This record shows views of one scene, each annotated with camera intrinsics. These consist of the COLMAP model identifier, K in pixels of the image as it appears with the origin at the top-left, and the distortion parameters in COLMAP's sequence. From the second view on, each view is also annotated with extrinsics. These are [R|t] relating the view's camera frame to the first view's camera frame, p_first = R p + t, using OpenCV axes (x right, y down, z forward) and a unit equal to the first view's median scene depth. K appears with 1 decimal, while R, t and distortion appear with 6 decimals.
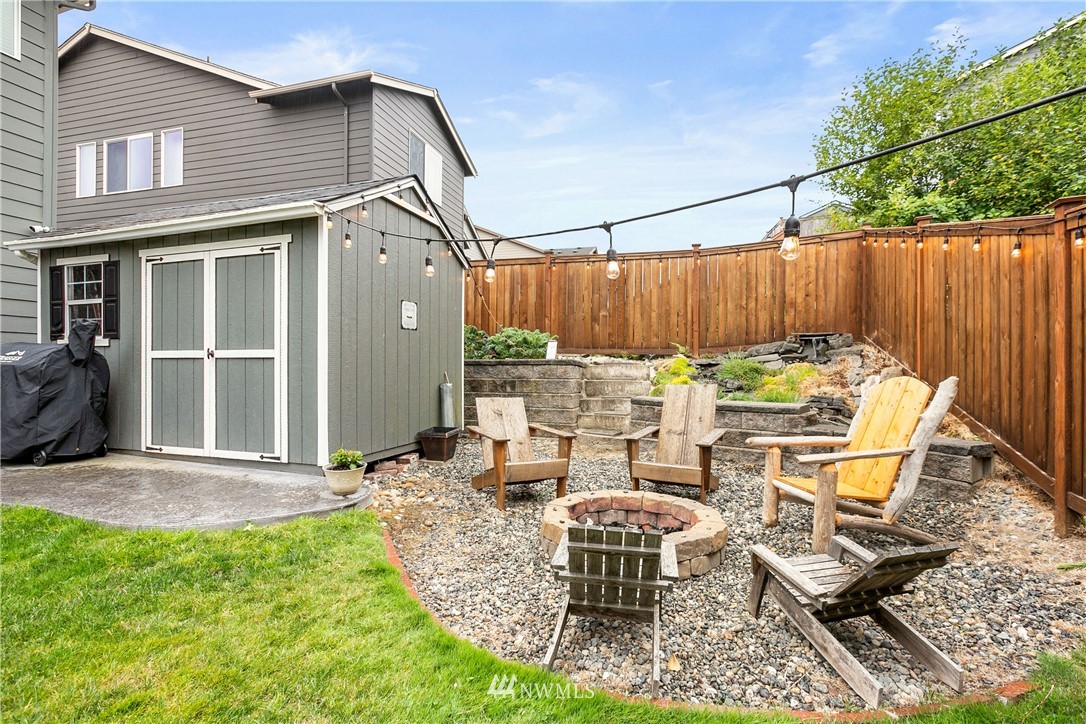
lens RADIAL K [[492.2, 0, 532.2], [0, 492.2, 362.3], [0, 0, 1]] dist [-0.016600, 0.001411]
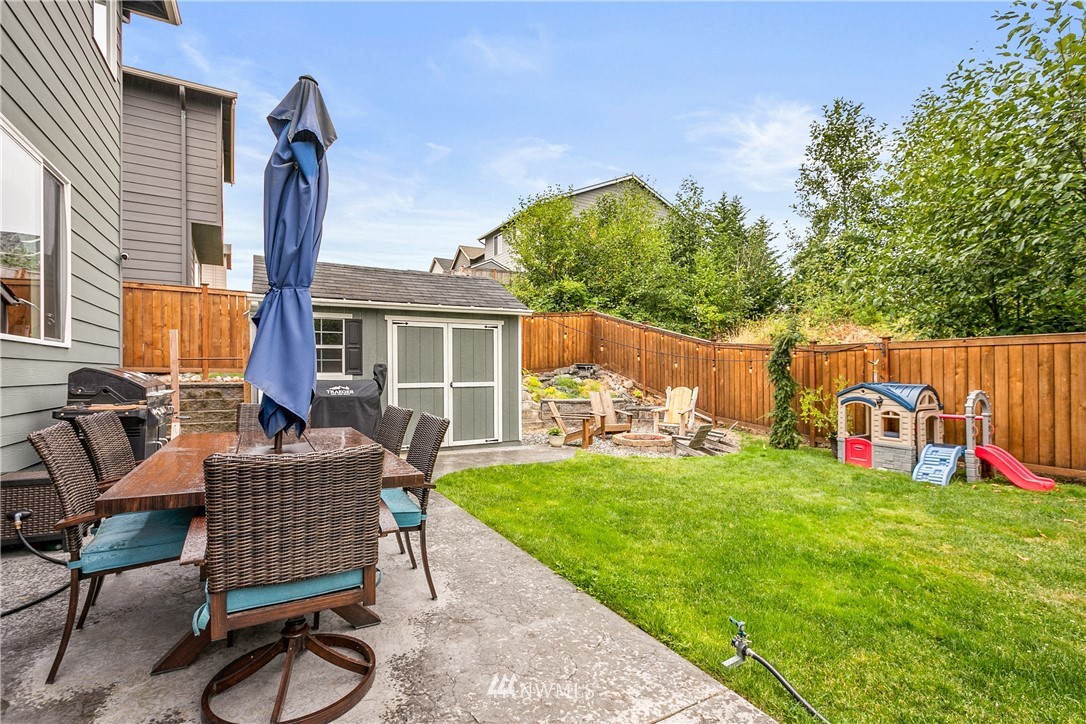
lens RADIAL K [[492.2, 0, 531.7], [0, 492.2, 365.7], [0, 0, 1]] dist [-0.016600, 0.001411]
pose [[0.682358, 0.000511, 0.731018, -0.936643], [0.000978, 0.999998, -0.001612, -0.044154], [-0.731018, 0.001815, 0.682356, -0.196974]]
